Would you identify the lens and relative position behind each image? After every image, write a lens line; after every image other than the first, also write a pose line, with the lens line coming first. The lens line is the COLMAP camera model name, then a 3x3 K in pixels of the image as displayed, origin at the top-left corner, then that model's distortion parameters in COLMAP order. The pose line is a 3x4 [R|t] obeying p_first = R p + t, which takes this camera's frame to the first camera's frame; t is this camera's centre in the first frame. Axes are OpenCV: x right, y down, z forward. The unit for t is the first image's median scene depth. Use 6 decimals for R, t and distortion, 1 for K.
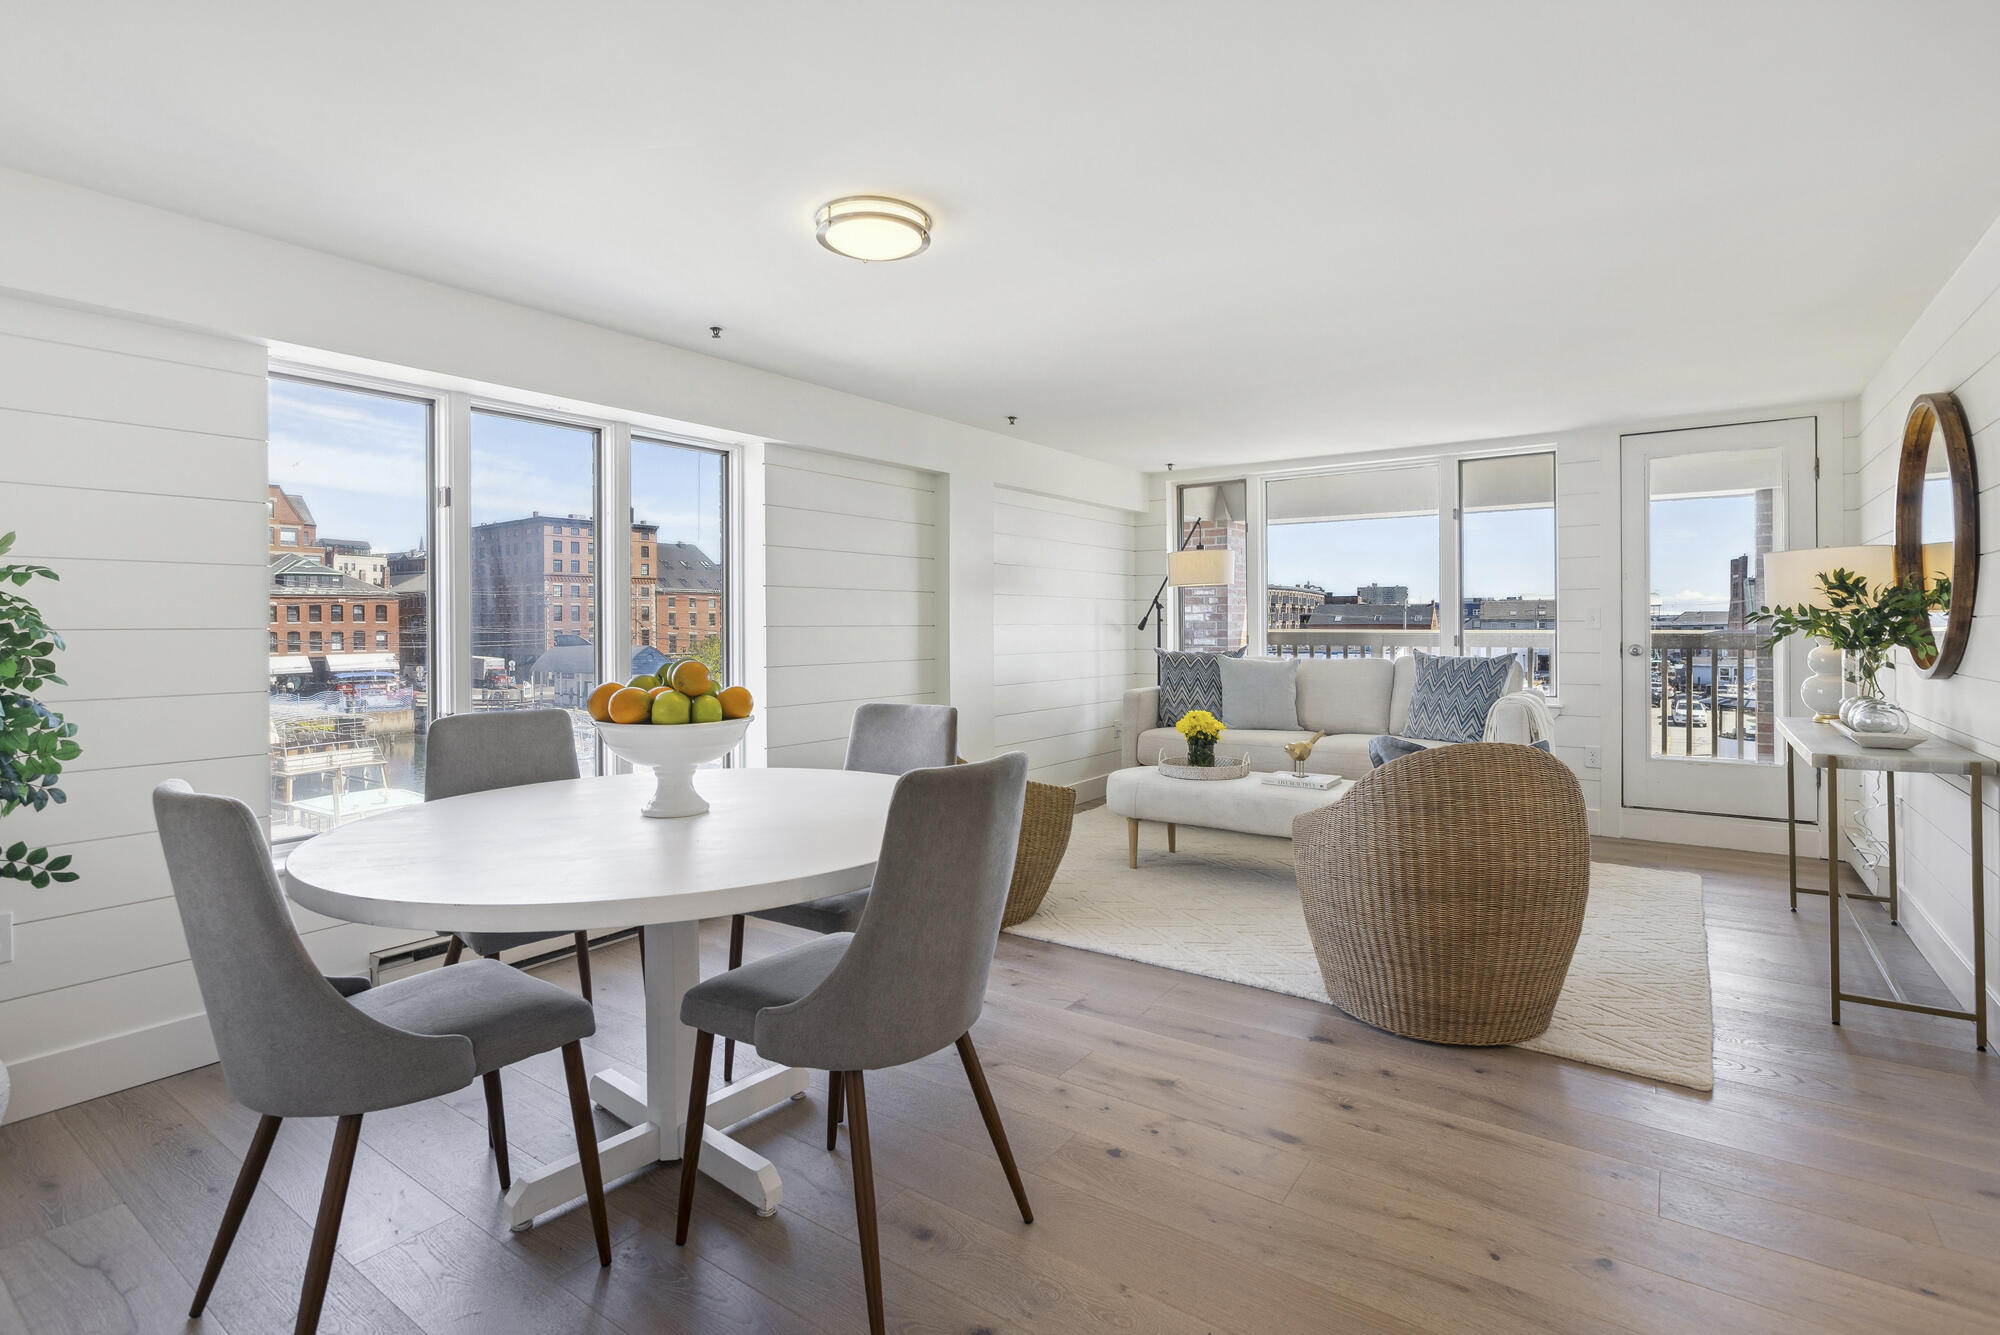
lens RADIAL K [[944.9, 0, 1006.1], [0, 944.9, 629.4], [0, 0, 1]] dist [-0.002394, 0.000822]
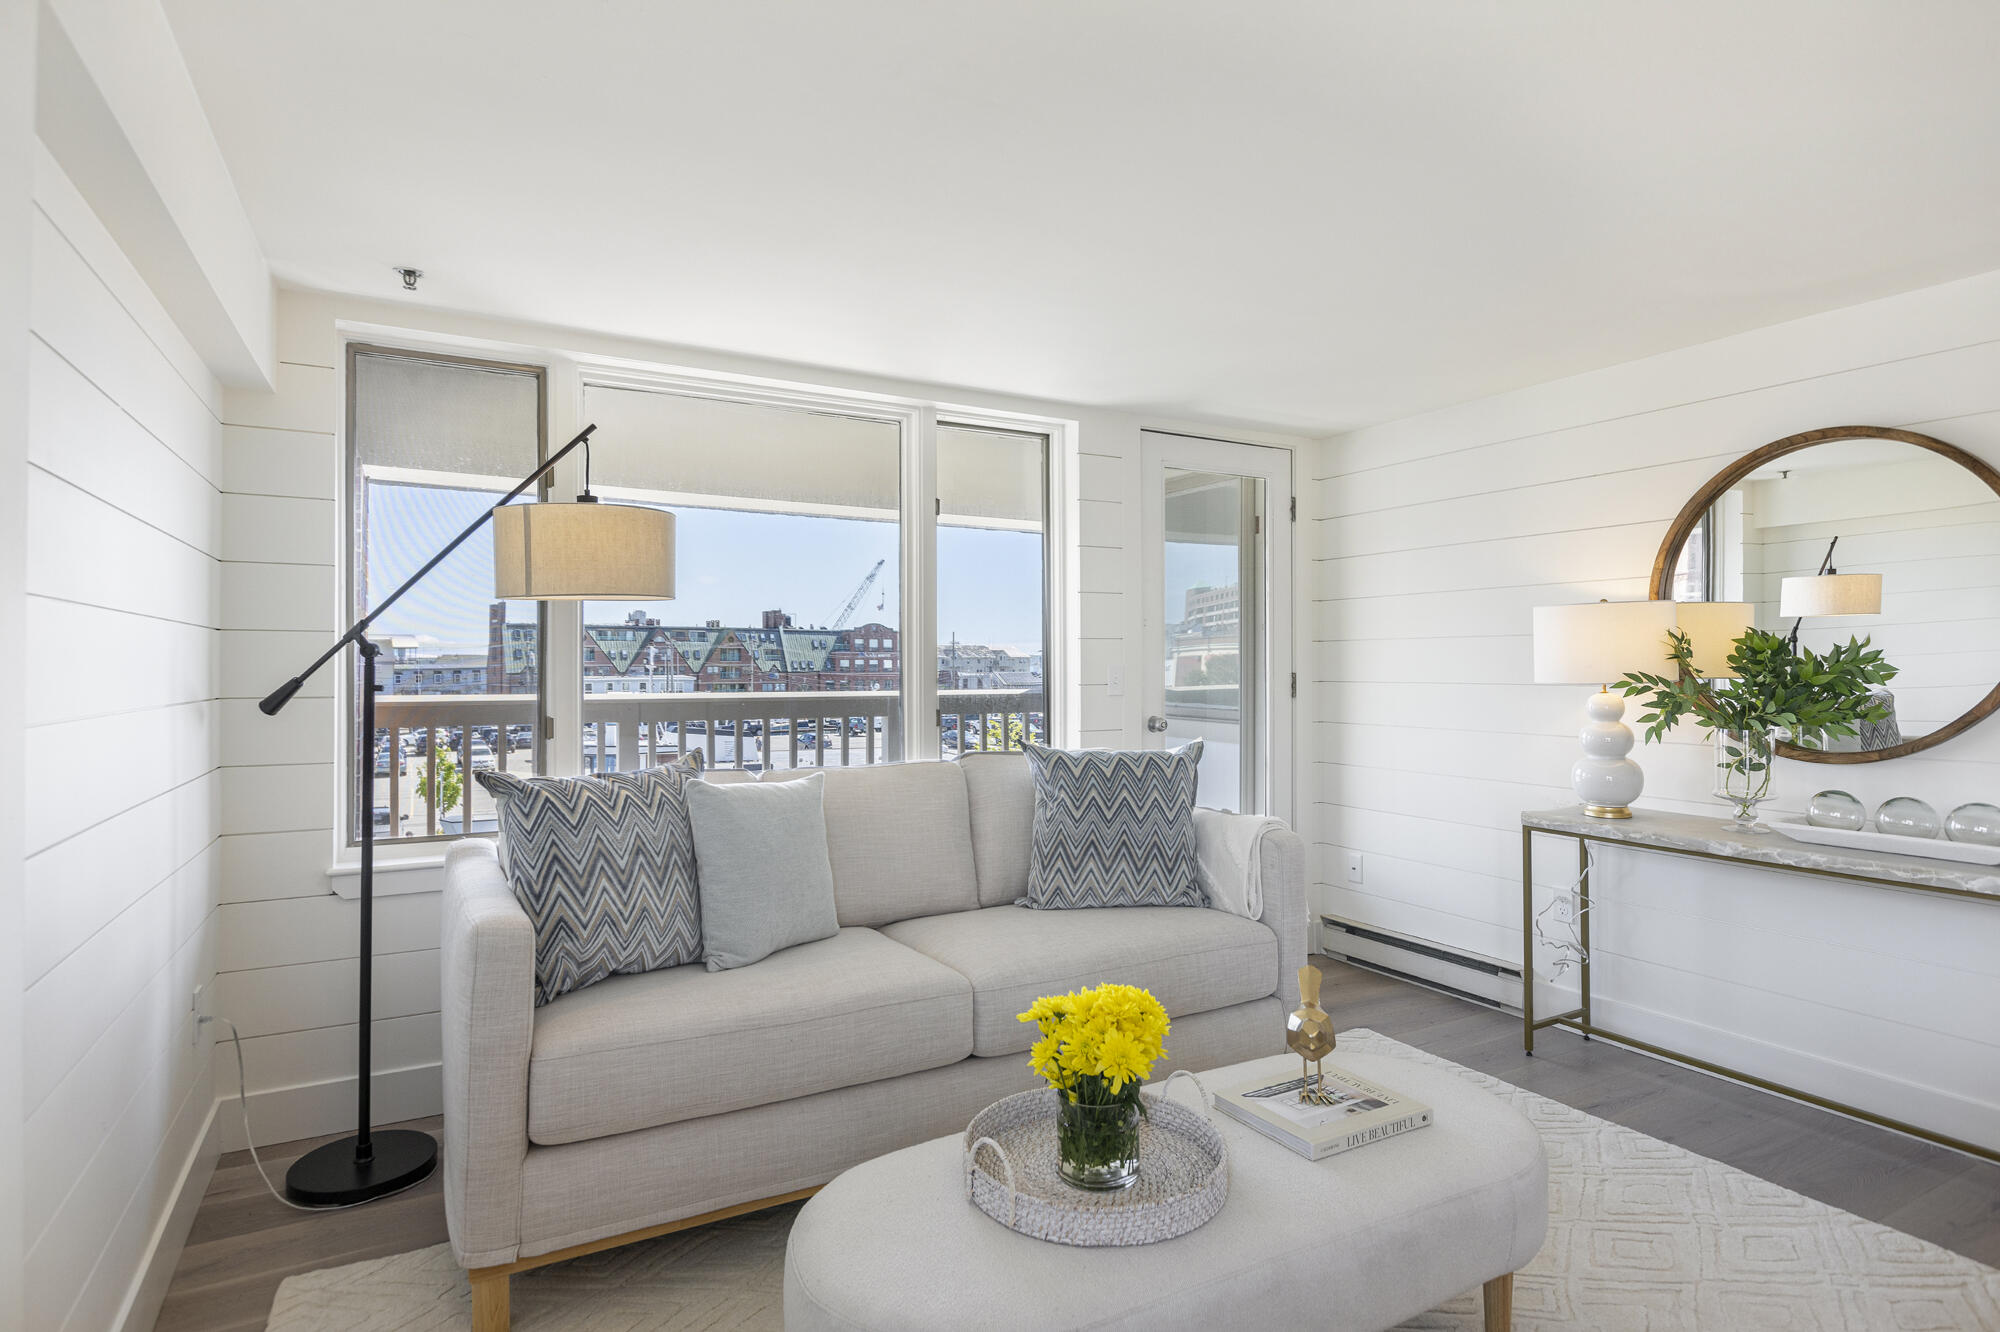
lens RADIAL K [[1036.3, 0, 1000.0], [0, 1036.3, 666.0], [0, 0, 1]] dist [-0.002735, 0.000106]
pose [[0.434682, 0.003498, 0.900577, -0.157926], [0.002454, 0.999984, -0.005068, -0.026985], [-0.900581, 0.004413, 0.434666, 1.050393]]
